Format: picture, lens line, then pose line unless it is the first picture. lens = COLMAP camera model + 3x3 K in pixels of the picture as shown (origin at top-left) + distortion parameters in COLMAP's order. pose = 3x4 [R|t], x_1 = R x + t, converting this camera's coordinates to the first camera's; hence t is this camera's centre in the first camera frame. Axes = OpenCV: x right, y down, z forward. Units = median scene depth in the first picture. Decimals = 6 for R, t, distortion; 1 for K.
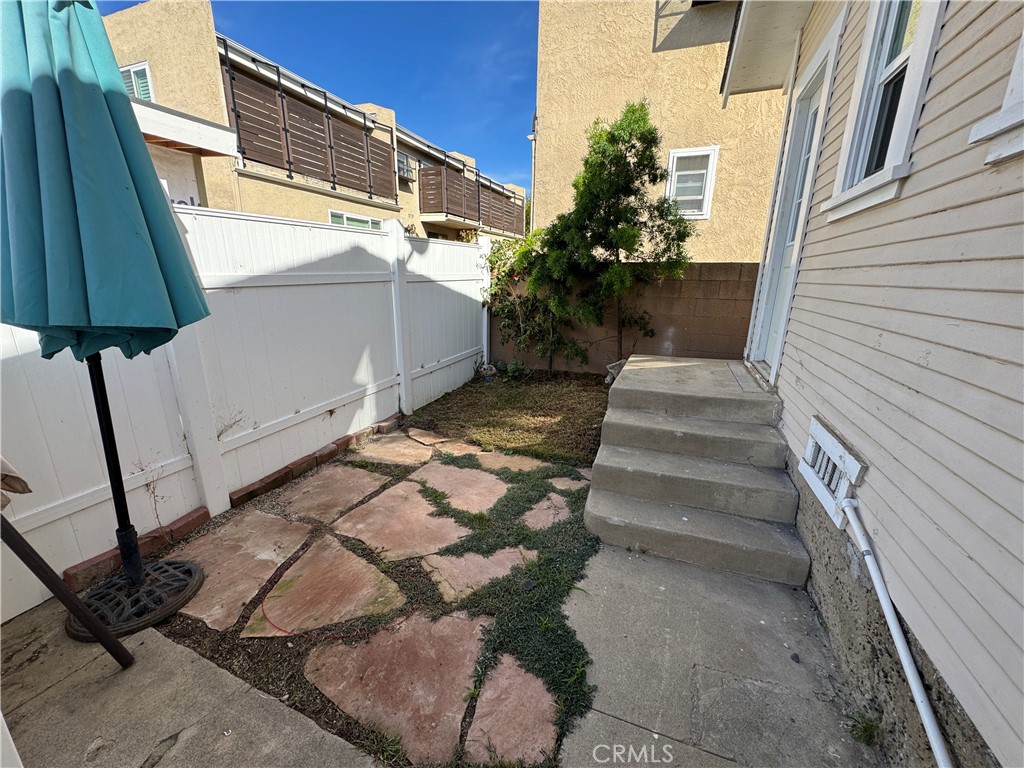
lens RADIAL K [[408.5, 0, 510.9], [0, 408.5, 384.0], [0, 0, 1]] dist [-0.002290, -0.000173]
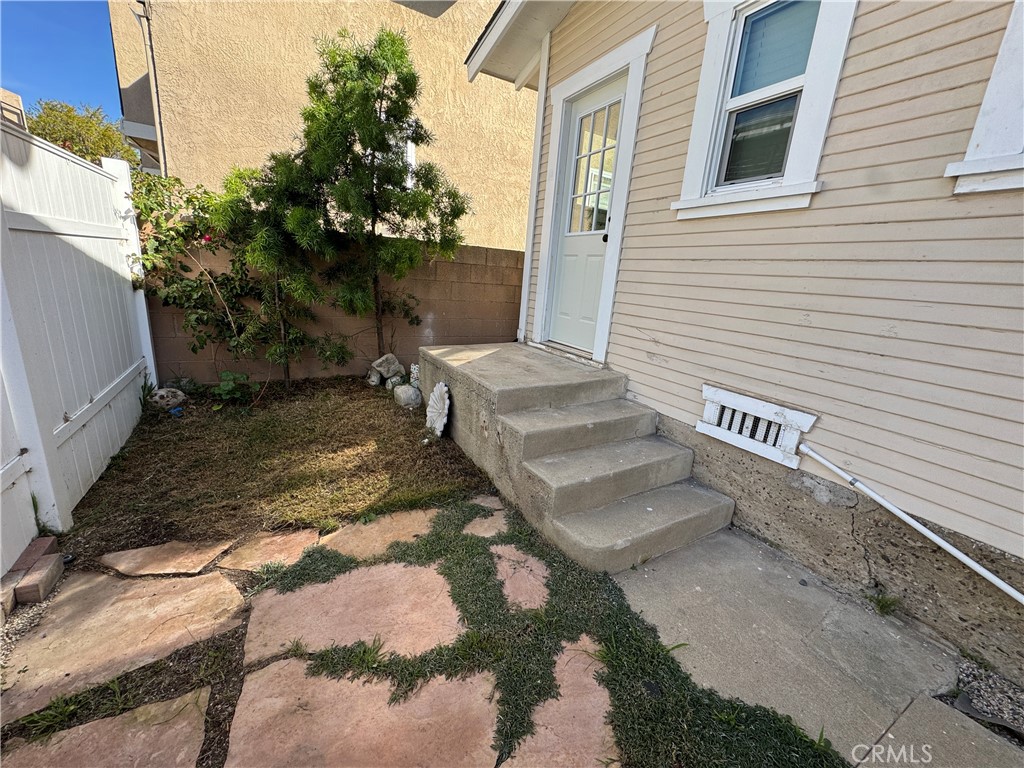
lens RADIAL K [[408.5, 0, 512.7], [0, 408.5, 384.2], [0, 0, 1]] dist [-0.002290, -0.000173]
pose [[0.626523, -0.170129, 0.760608, -0.285302], [0.139127, 0.984624, 0.105636, -0.069418], [-0.766885, 0.039637, 0.640559, 0.363828]]
